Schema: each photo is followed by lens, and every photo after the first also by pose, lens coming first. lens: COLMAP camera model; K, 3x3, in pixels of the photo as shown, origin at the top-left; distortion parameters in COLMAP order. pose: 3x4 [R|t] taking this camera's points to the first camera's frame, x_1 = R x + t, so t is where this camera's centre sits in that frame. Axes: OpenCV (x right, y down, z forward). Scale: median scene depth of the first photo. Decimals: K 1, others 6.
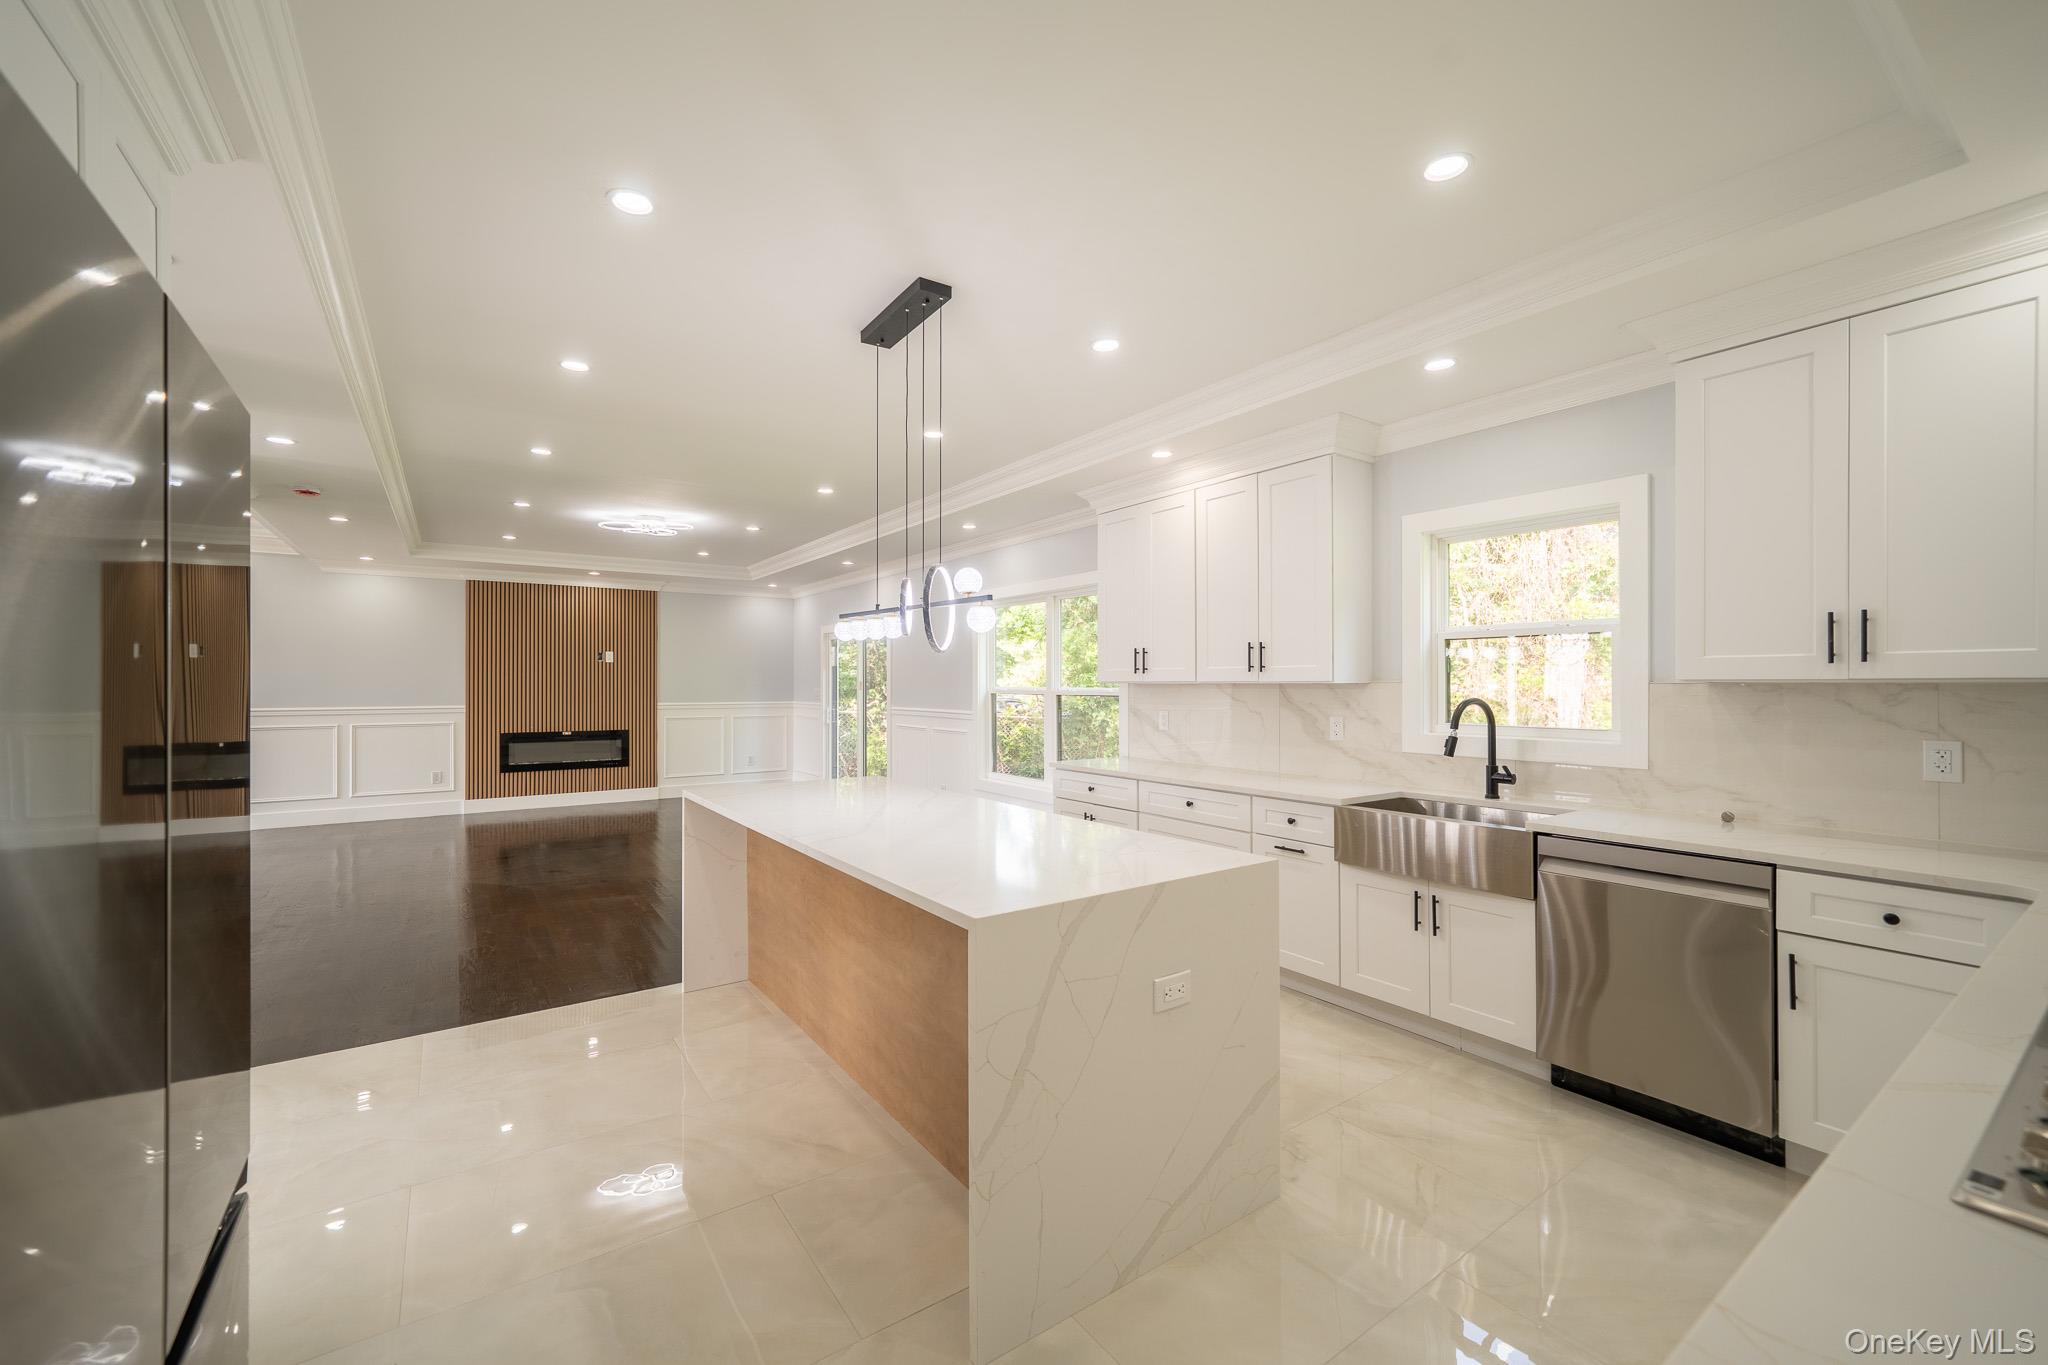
lens RADIAL K [[830.9, 0, 1027.1], [0, 830.9, 681.5], [0, 0, 1]] dist [-0.001916, 0.001024]
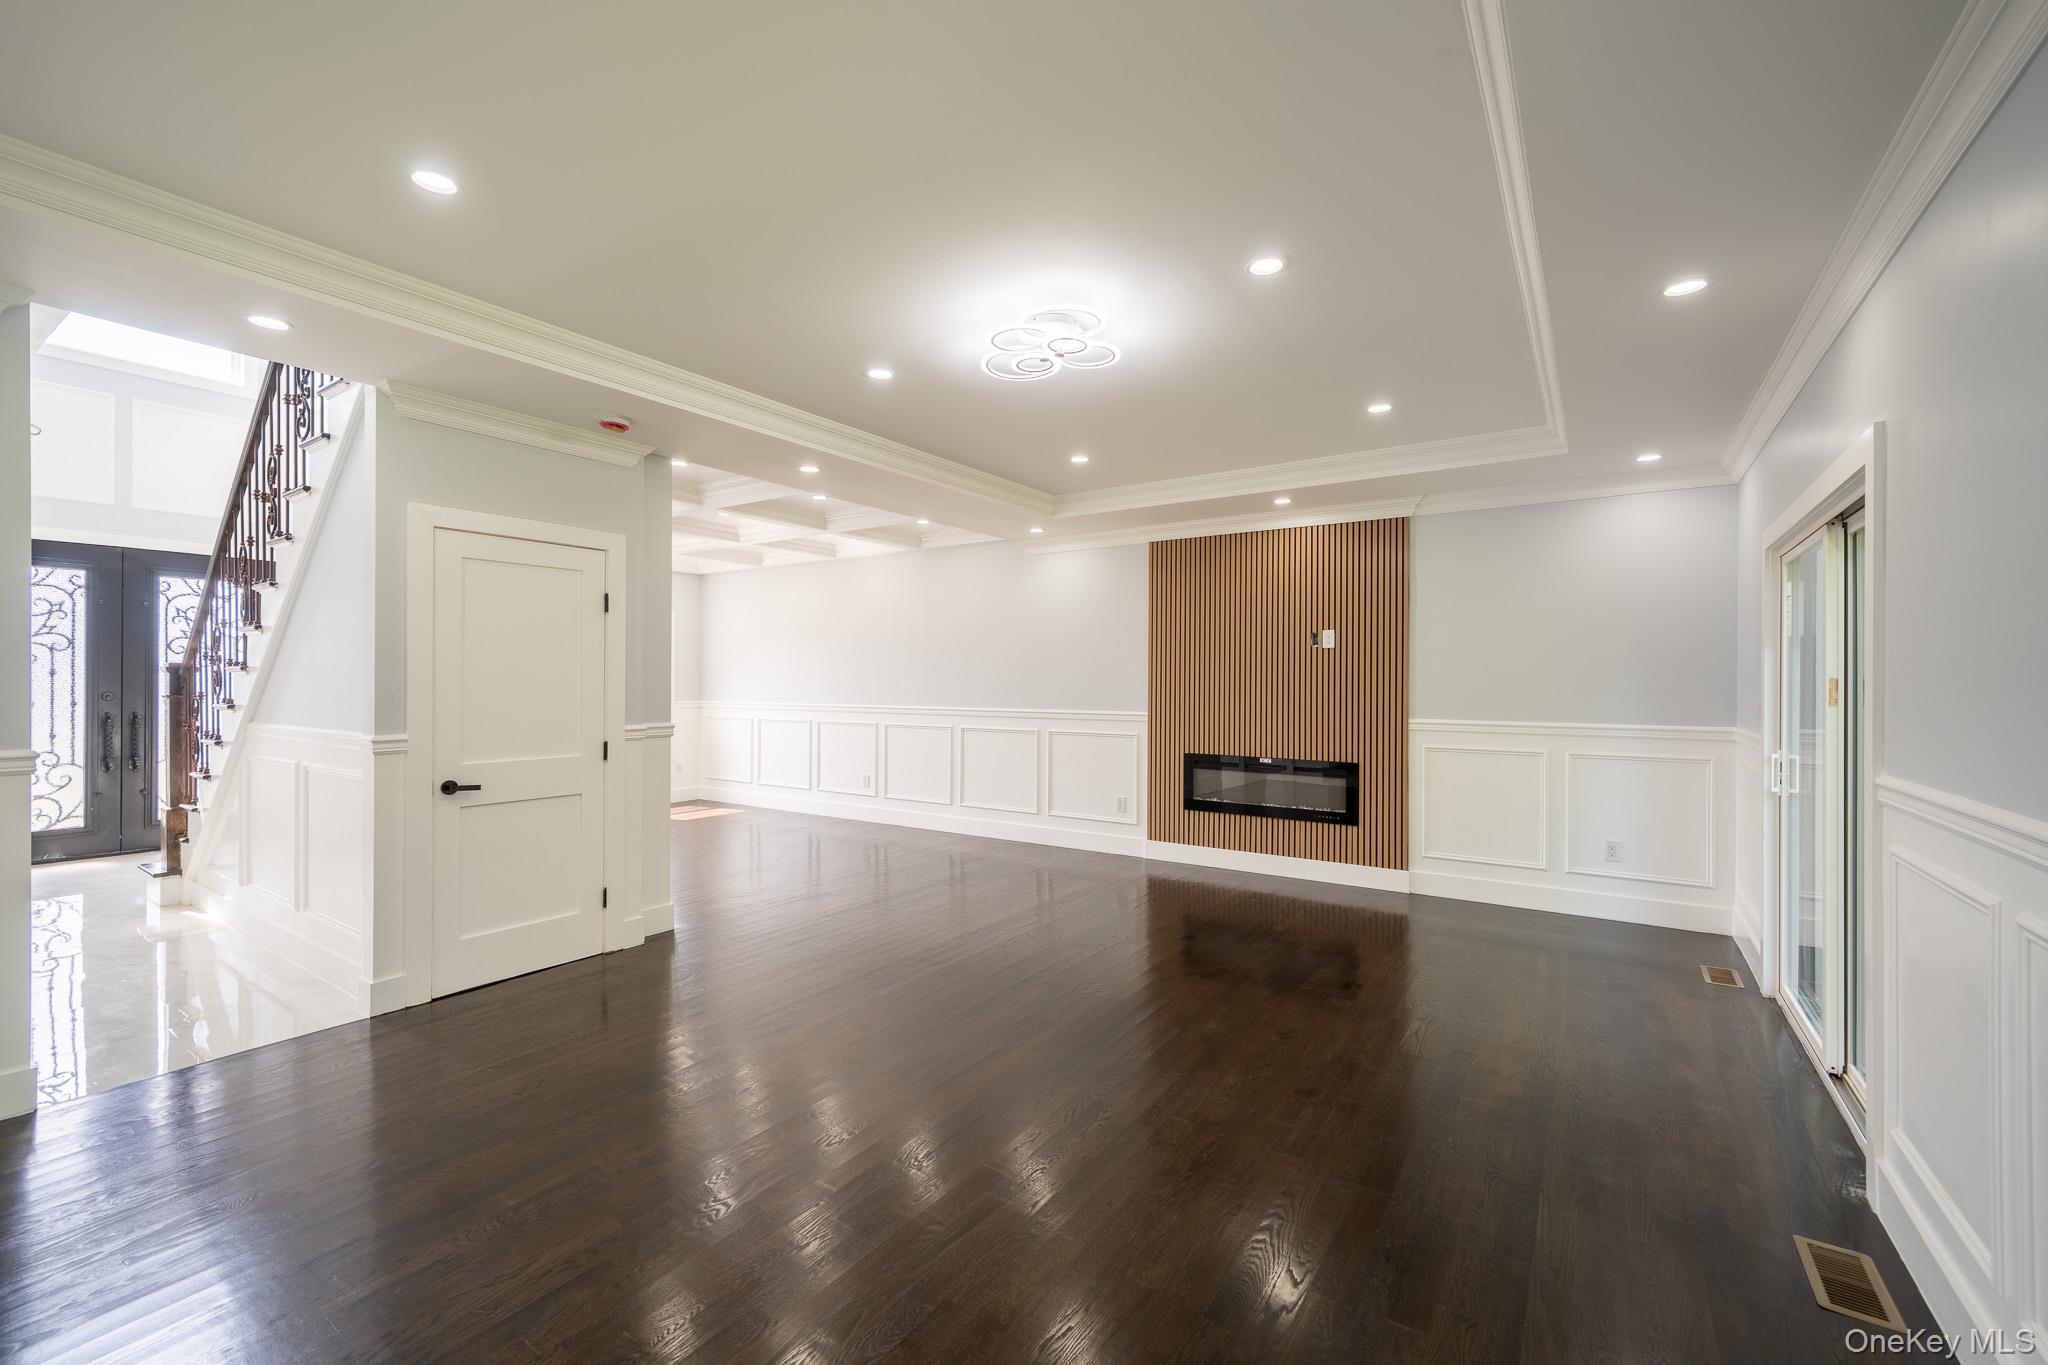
lens RADIAL K [[830.9, 0, 1027.5], [0, 830.9, 683.5], [0, 0, 1]] dist [-0.001916, 0.001024]
pose [[0.359154, 0.002605, -0.933275, -0.022533], [-0.001909, 0.999996, 0.002056, 0.002141], [0.933276, 0.001043, 0.359157, 0.617912]]
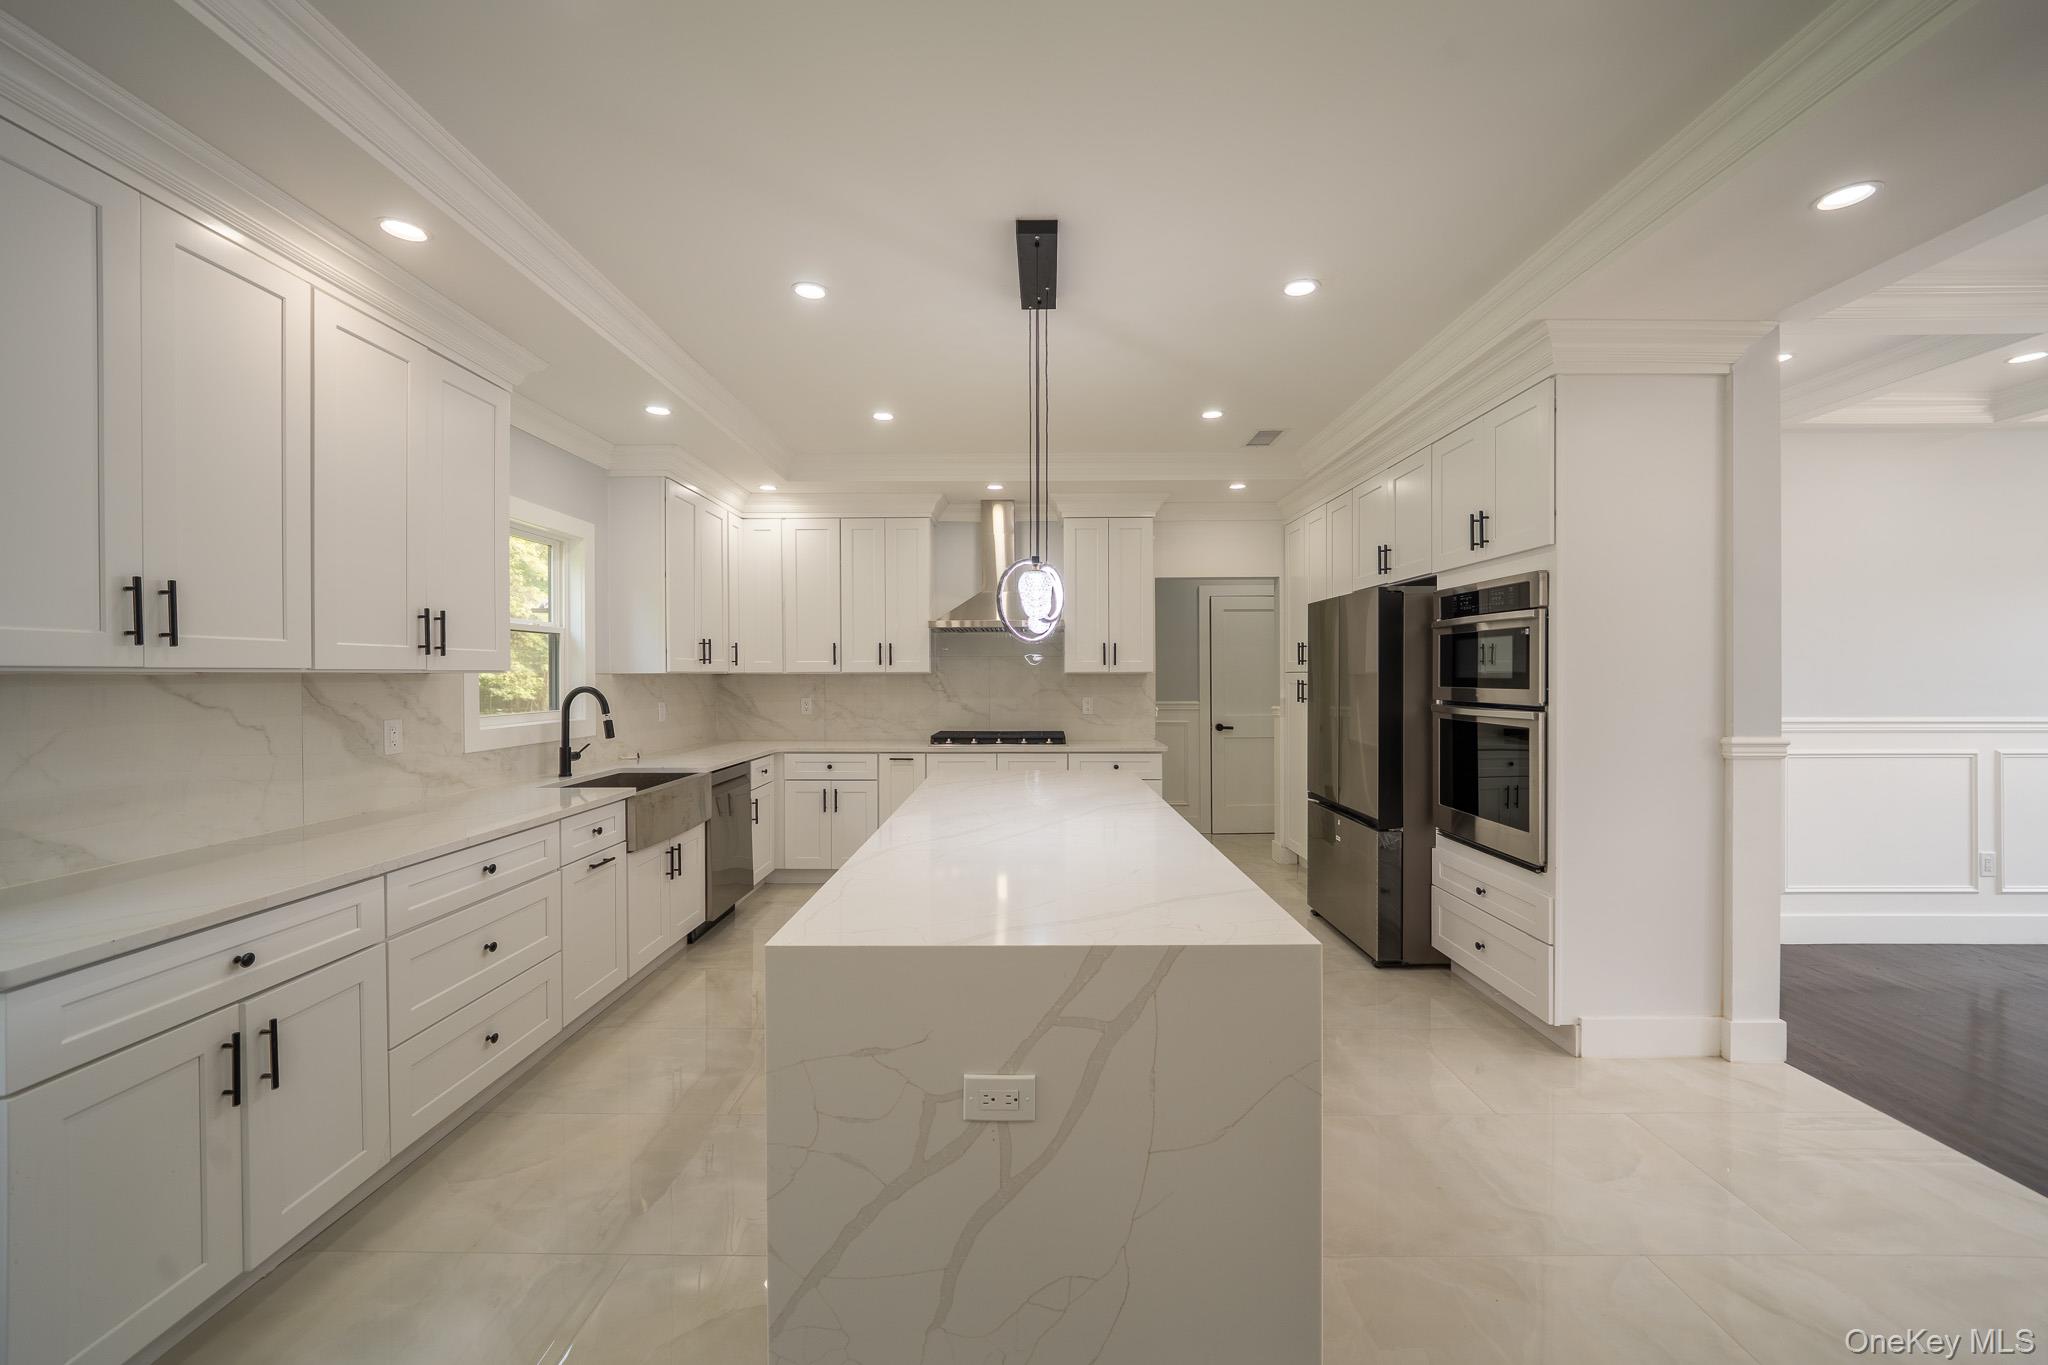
lens RADIAL K [[784.6, 0, 1029.9], [0, 784.6, 677.9], [0, 0, 1]] dist [-0.008036, 0.002322]
pose [[-0.816168, -0.000406, 0.577815, -0.213410], [0.000859, 0.999998, 0.001917, 0.002242], [-0.577814, 0.002061, -0.816166, 0.570780]]
